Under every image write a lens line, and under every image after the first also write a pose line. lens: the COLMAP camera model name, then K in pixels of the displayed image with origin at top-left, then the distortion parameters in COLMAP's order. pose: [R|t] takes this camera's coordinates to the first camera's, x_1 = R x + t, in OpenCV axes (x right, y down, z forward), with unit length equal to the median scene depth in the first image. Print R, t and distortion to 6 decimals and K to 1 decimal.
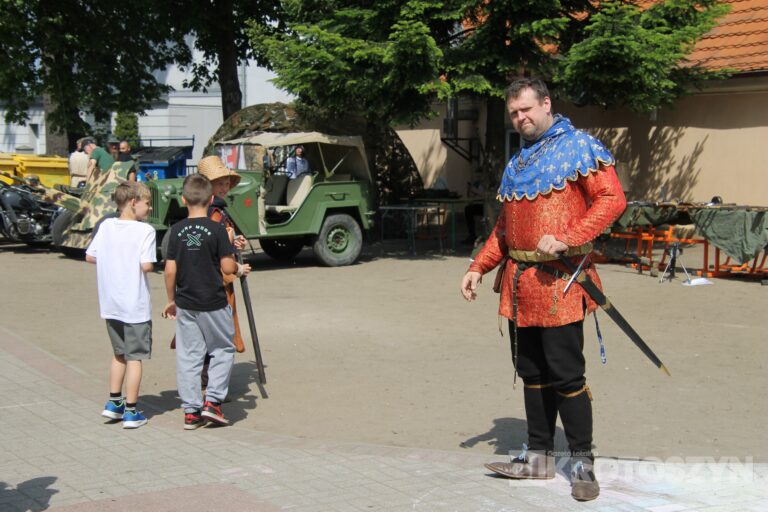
lens RADIAL K [[910.2, 0, 384.0], [0, 910.2, 256.0], [0, 0, 1]] dist [-0.003430, -0.003684]
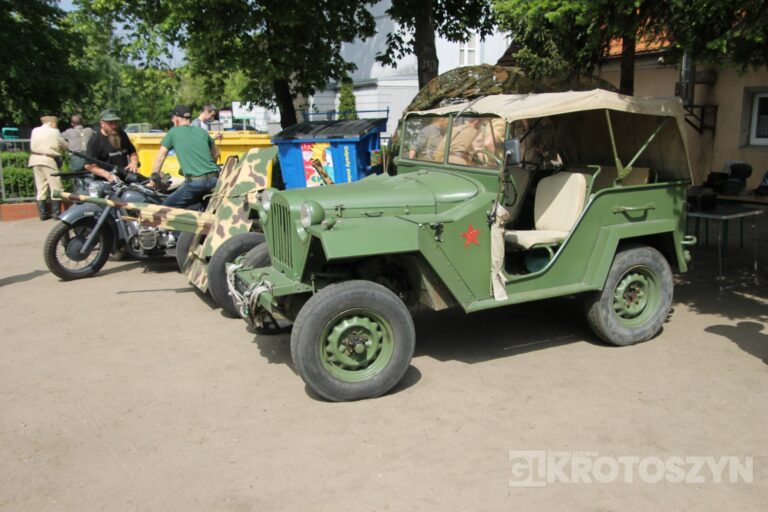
lens RADIAL K [[699.7, 0, 384.0], [0, 699.7, 256.0], [0, 0, 1]] dist [-0.150142, 0.001045]
pose [[0.975264, 0.019267, -0.220201, -0.099213], [-0.001759, 0.996839, 0.079430, -0.068464], [0.221036, -0.077078, 0.972215, 0.553368]]
